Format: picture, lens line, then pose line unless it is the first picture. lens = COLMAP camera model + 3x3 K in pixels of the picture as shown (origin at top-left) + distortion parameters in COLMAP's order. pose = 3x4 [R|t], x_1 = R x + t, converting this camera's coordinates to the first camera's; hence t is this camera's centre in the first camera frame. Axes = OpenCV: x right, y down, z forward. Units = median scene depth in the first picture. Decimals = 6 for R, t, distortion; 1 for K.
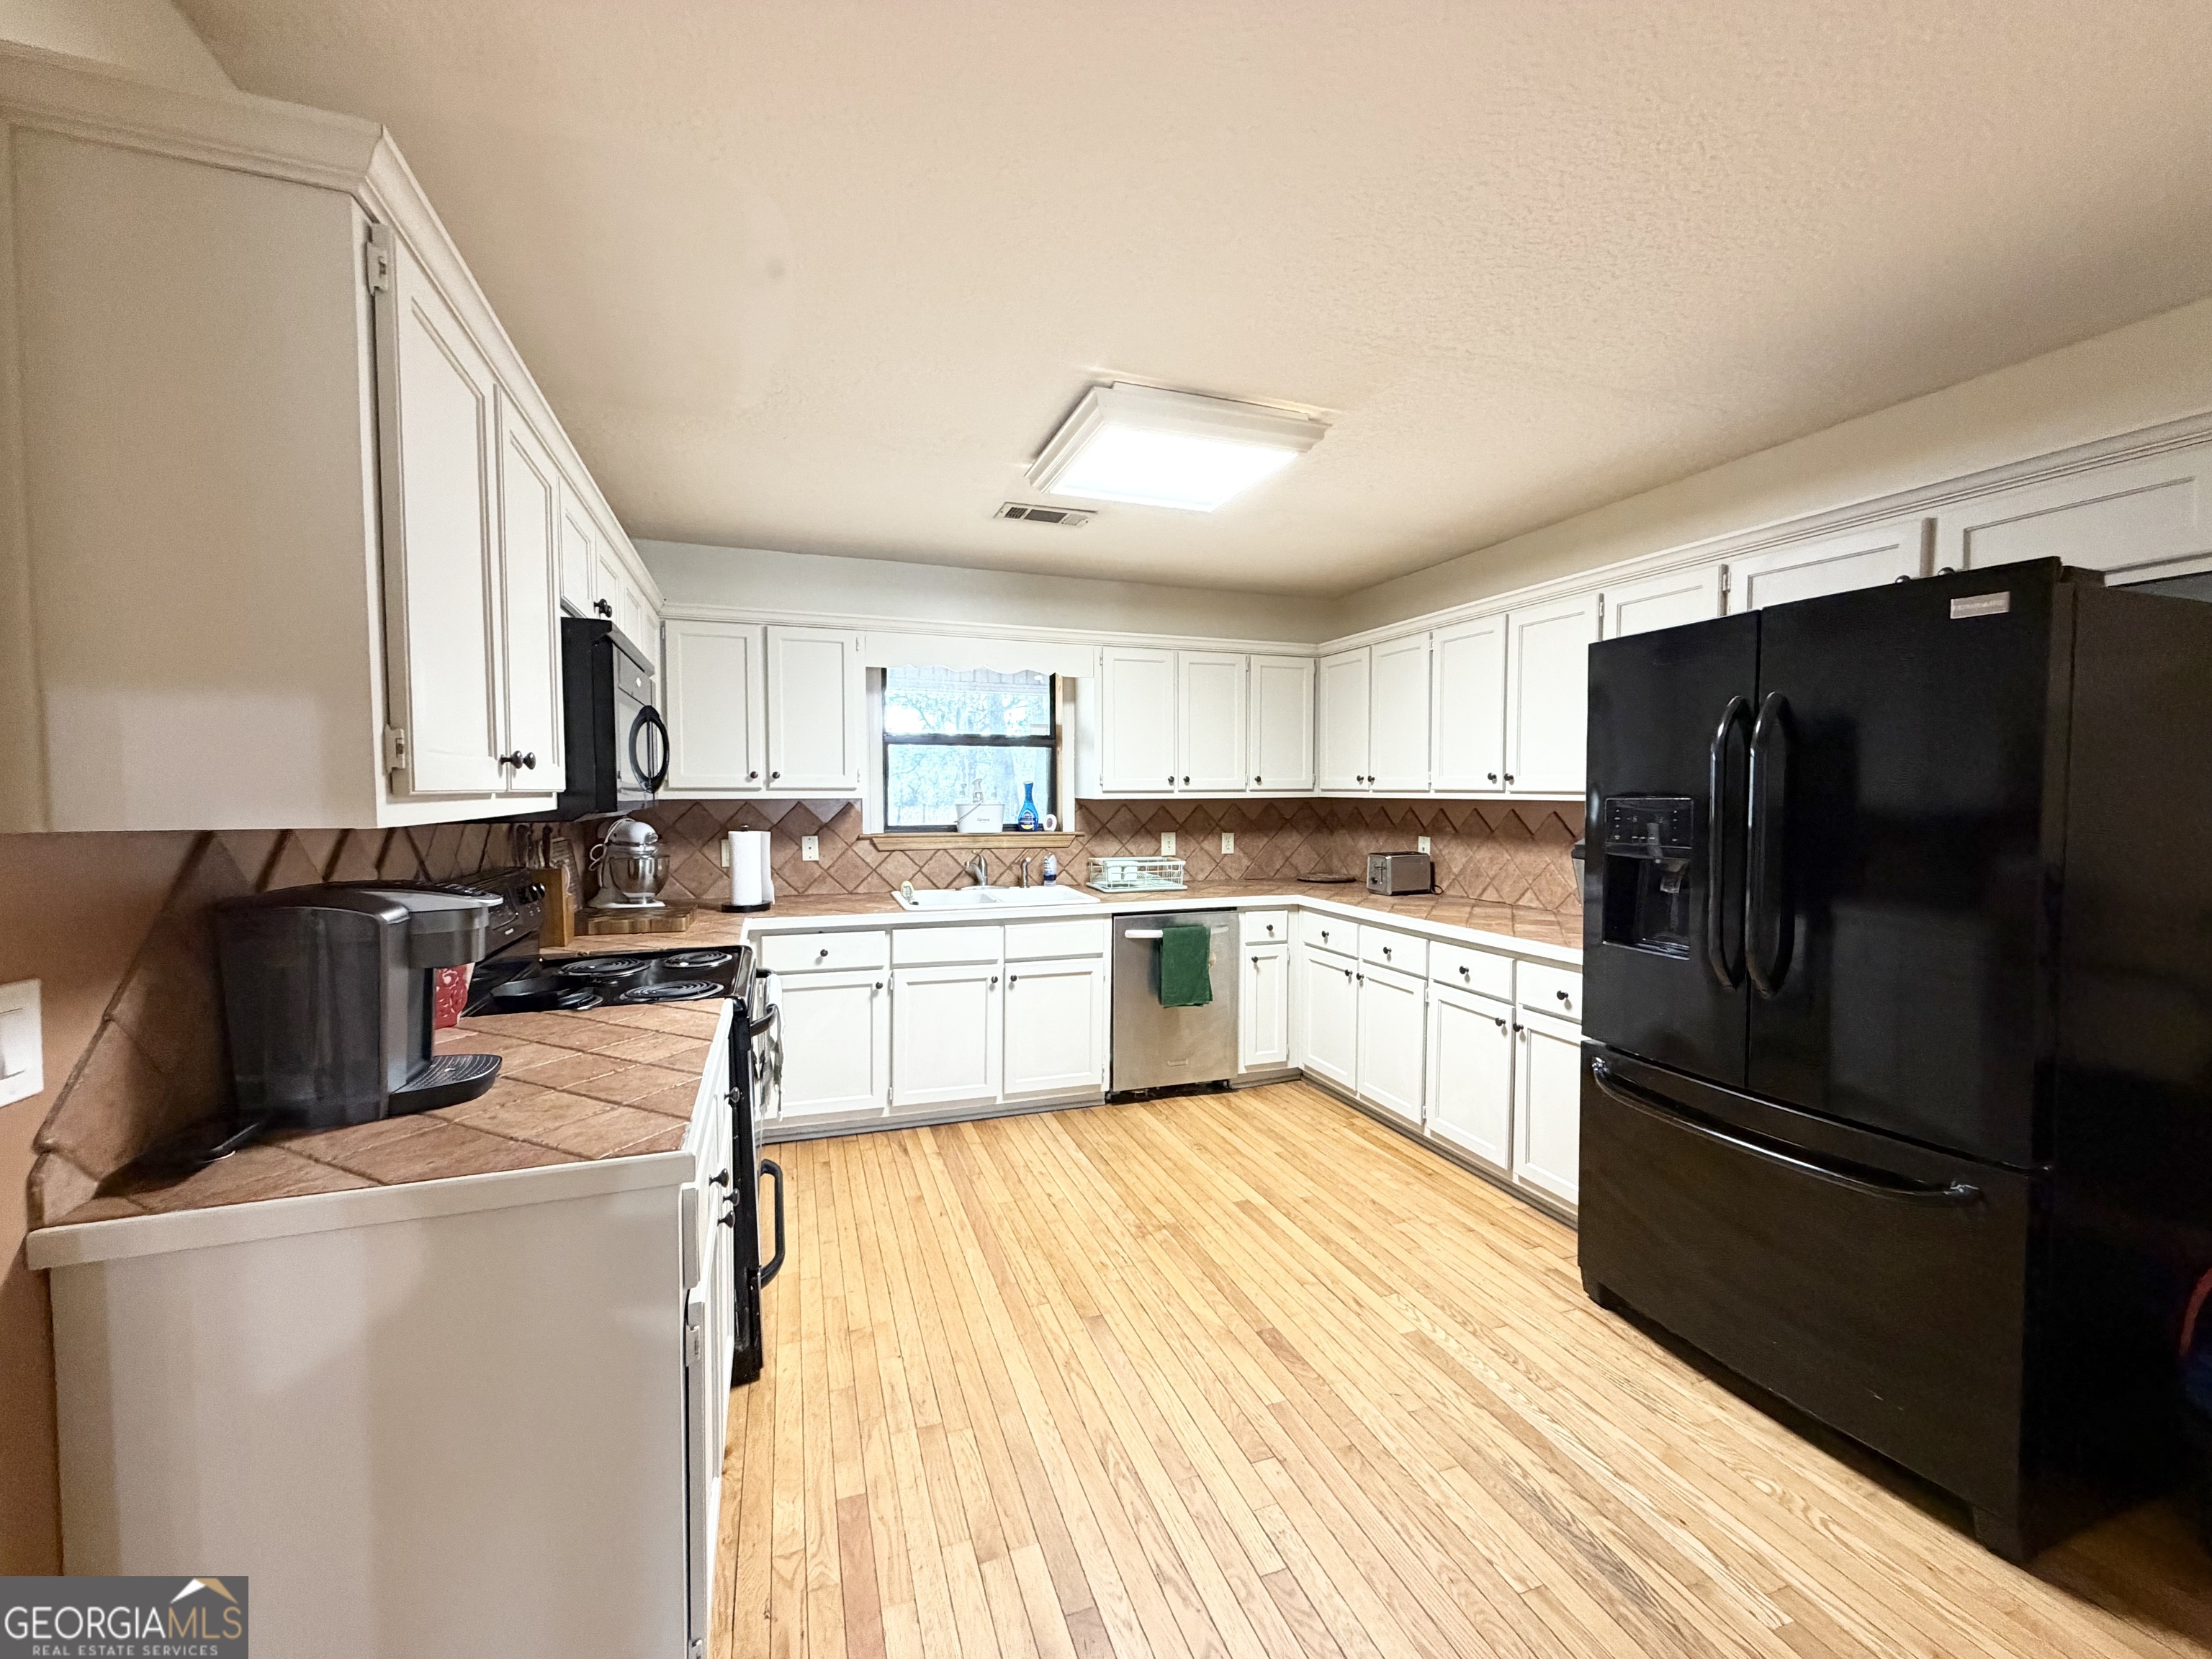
lens RADIAL K [[884.6, 0, 1099.1], [0, 884.6, 834.3], [0, 0, 1]] dist [-0.001320, -0.000055]
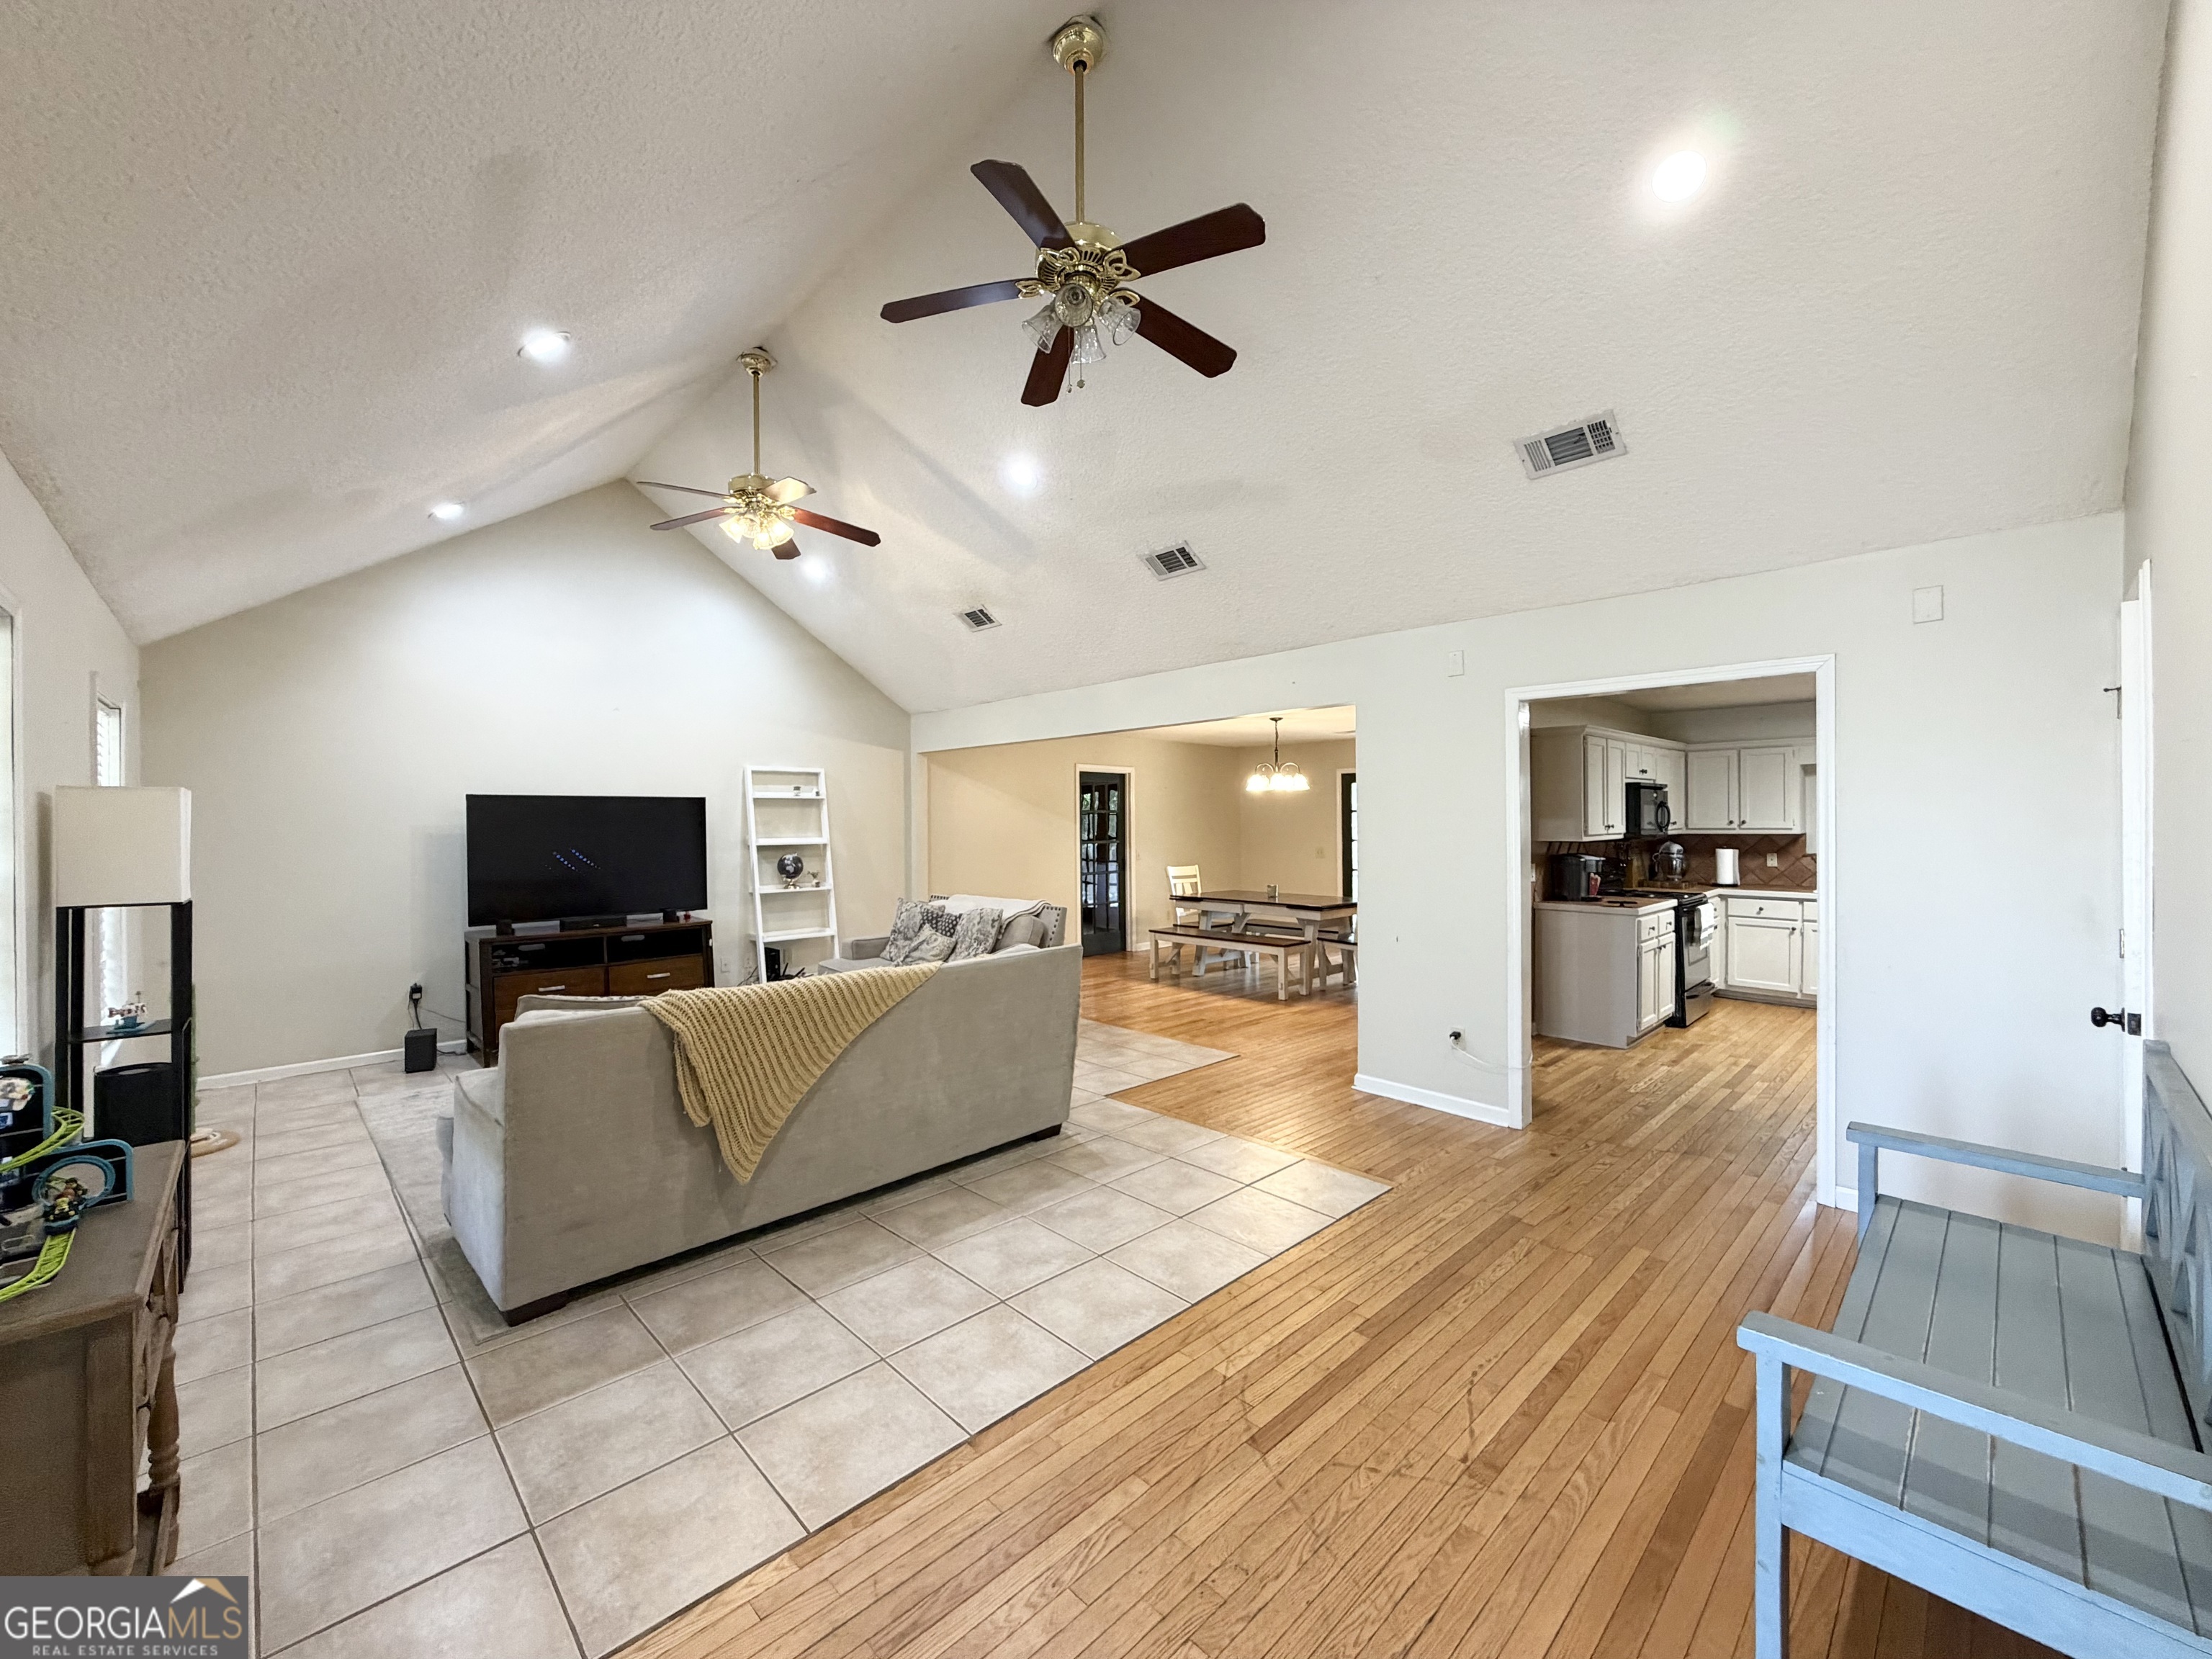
lens RADIAL K [[884.6, 0, 1098.1], [0, 884.6, 827.3], [0, 0, 1]] dist [-0.001320, -0.000055]
pose [[0.414870, 0.002189, -0.909878, 0.889374], [-0.036846, 0.999217, -0.014396, 0.029793], [0.909134, 0.039498, 0.414626, -1.221373]]
